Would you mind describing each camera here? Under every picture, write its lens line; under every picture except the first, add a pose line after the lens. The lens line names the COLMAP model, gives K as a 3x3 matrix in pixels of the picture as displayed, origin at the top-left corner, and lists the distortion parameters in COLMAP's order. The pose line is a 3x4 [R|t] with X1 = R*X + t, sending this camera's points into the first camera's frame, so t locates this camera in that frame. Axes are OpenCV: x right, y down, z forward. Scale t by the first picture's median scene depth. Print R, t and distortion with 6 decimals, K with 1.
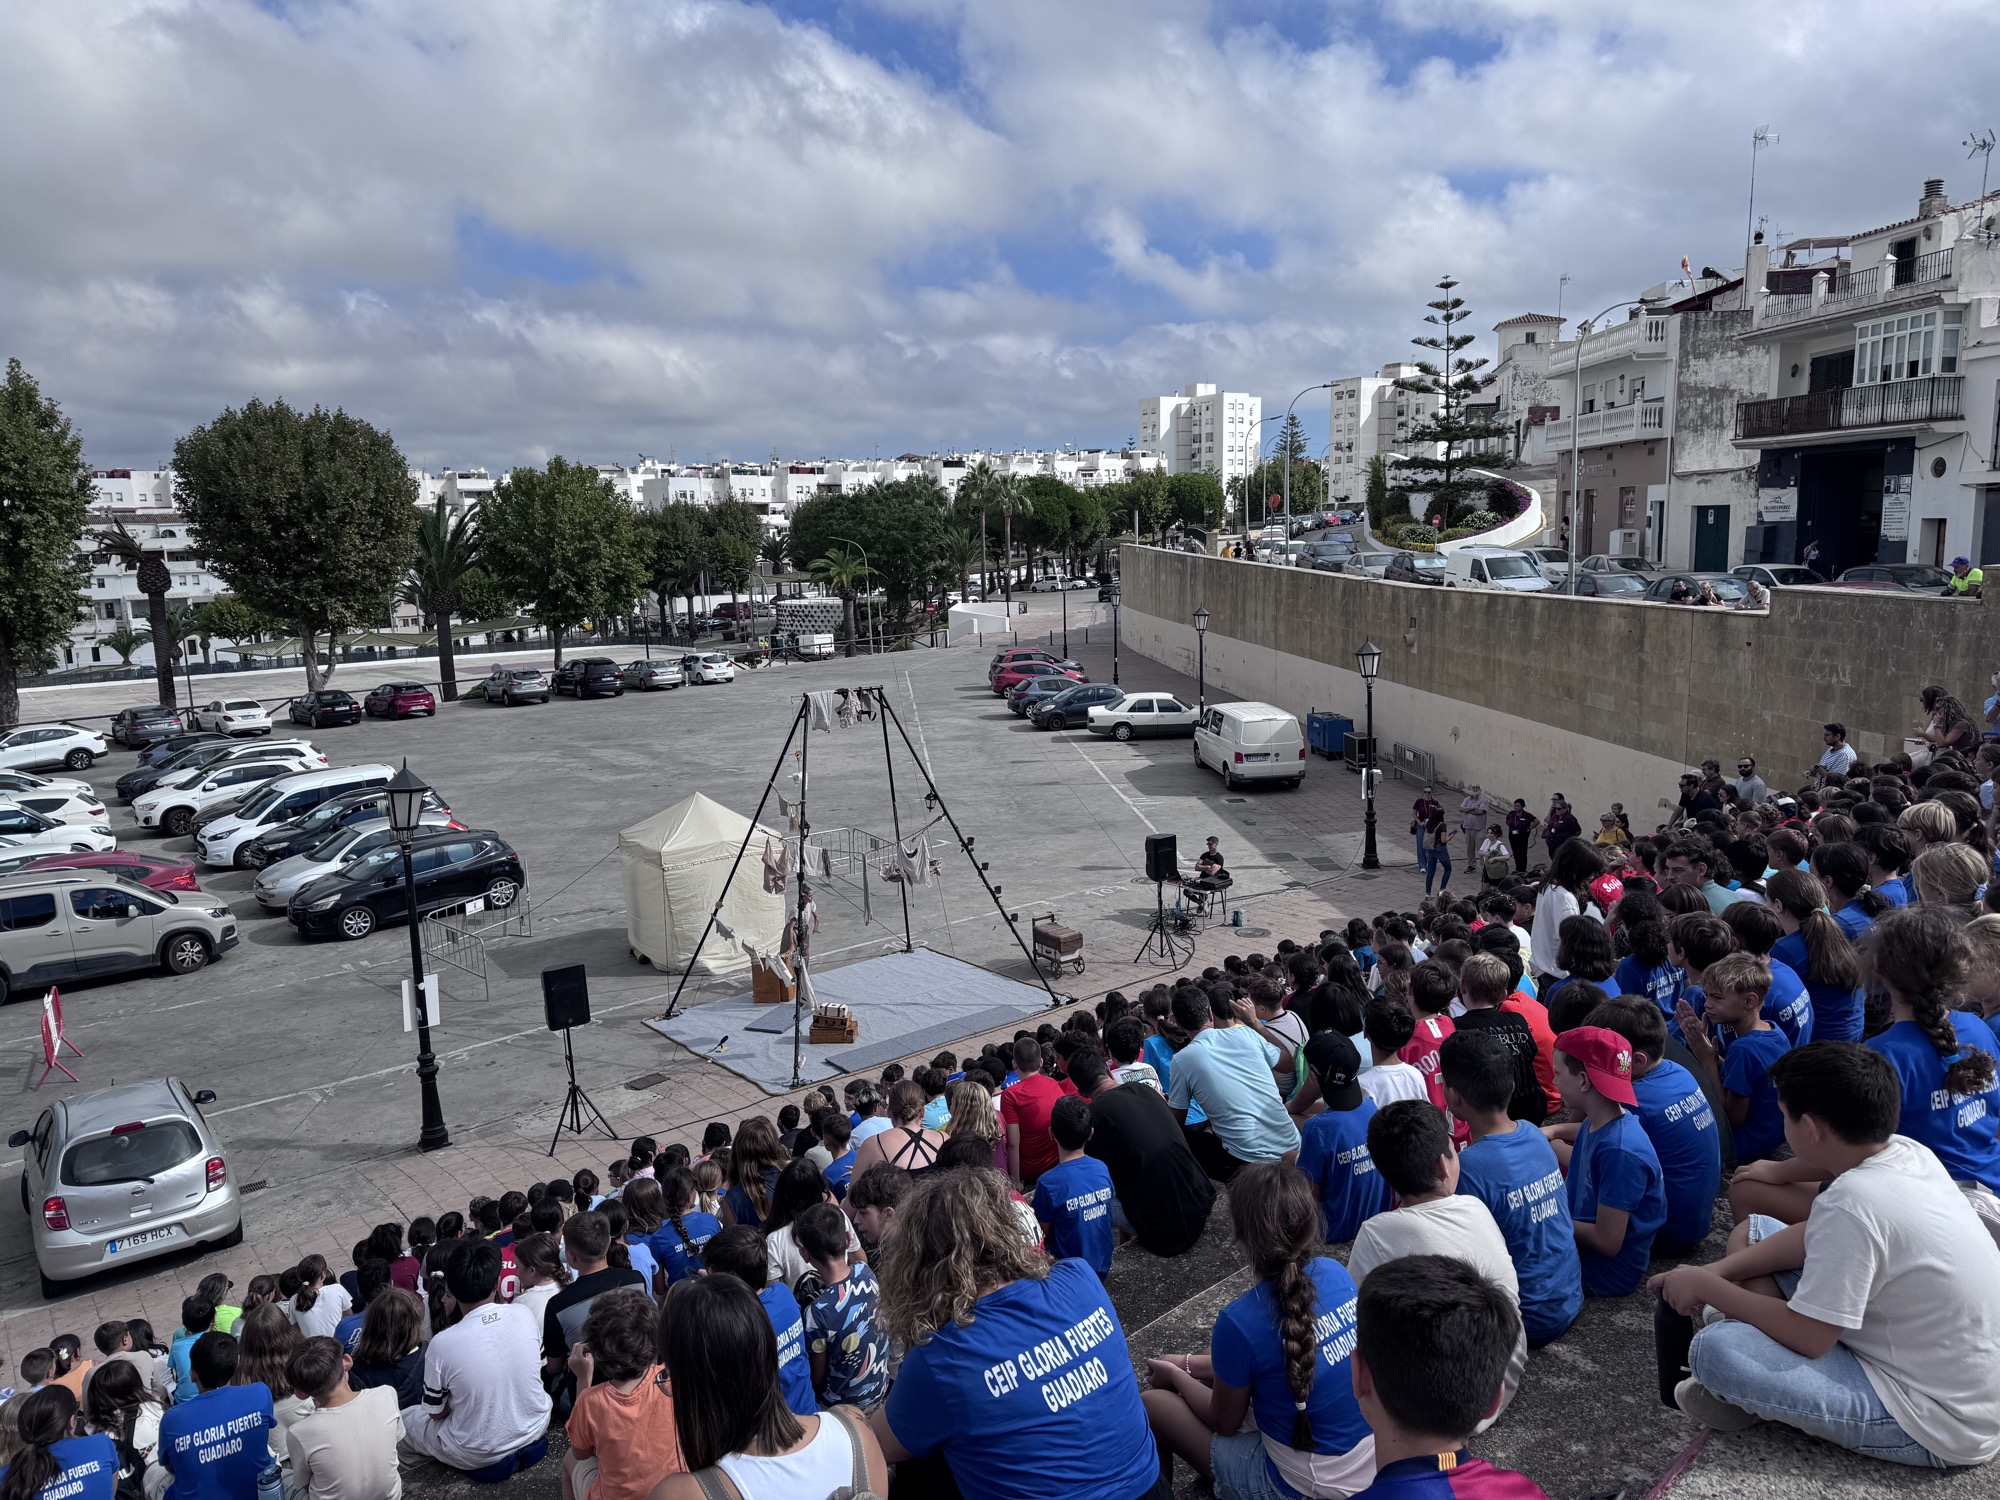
lens RADIAL K [[1384.0, 0, 1000.0], [0, 1384.0, 750.0], [0, 0, 1]] dist [0.079207, -0.122465]
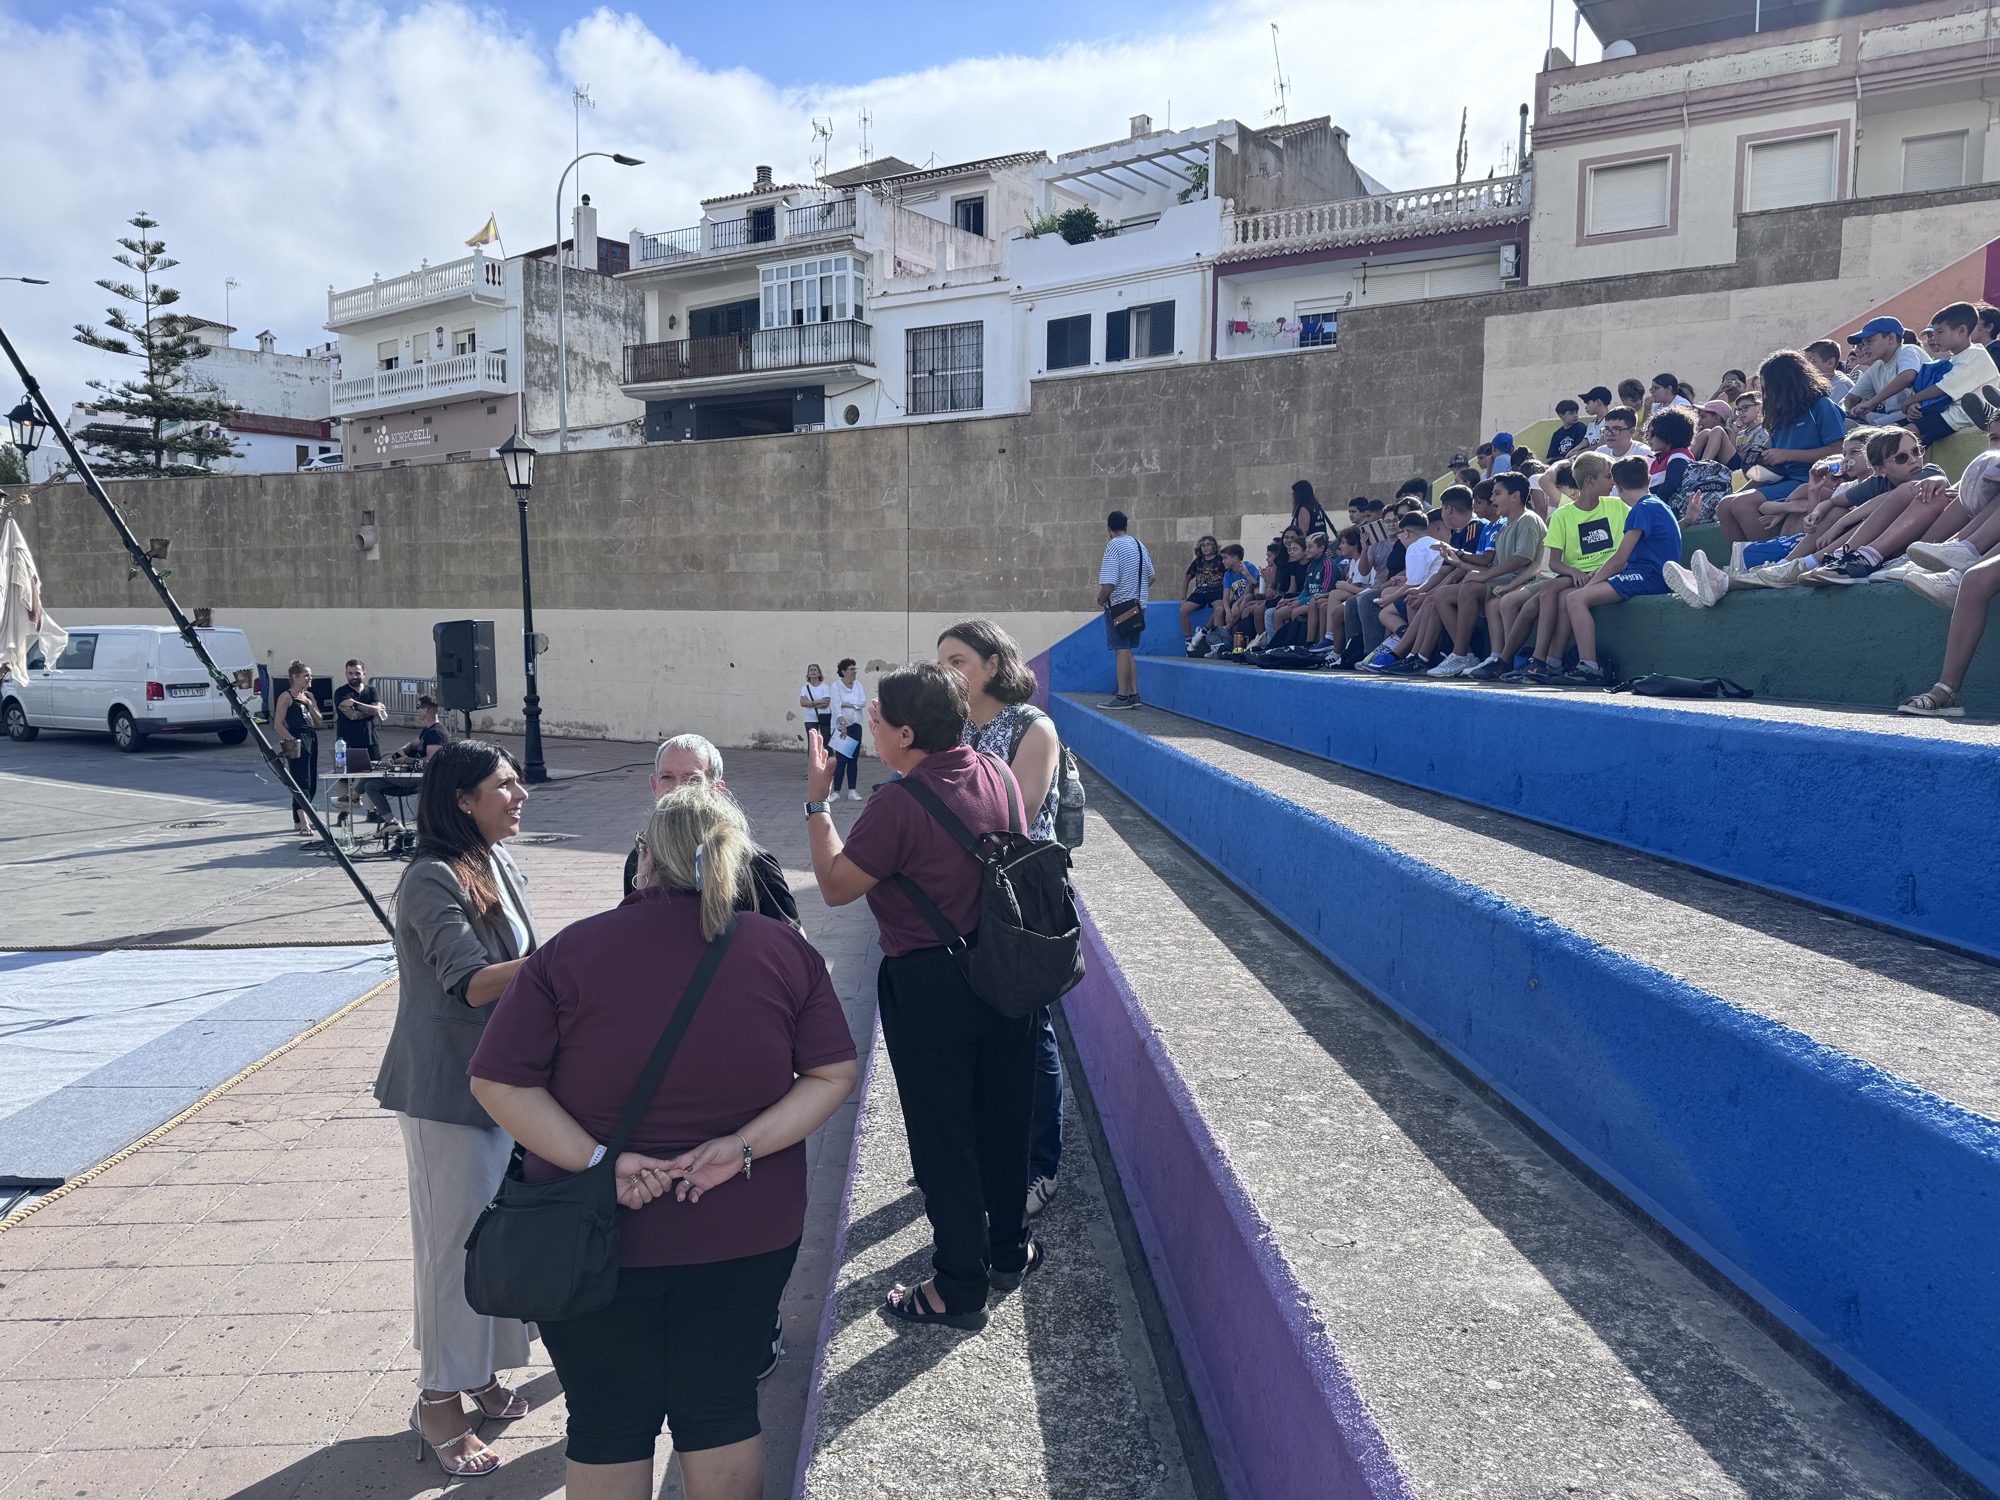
lens RADIAL K [[1384.0, 0, 1000.0], [0, 1384.0, 750.0], [0, 0, 1]] dist [0.079207, -0.122465]
pose [[0.588723, -0.040086, 0.807340, -0.099284], [0.102534, 0.994405, -0.025395, 0.078099], [-0.801805, 0.097730, 0.589540, 0.310098]]
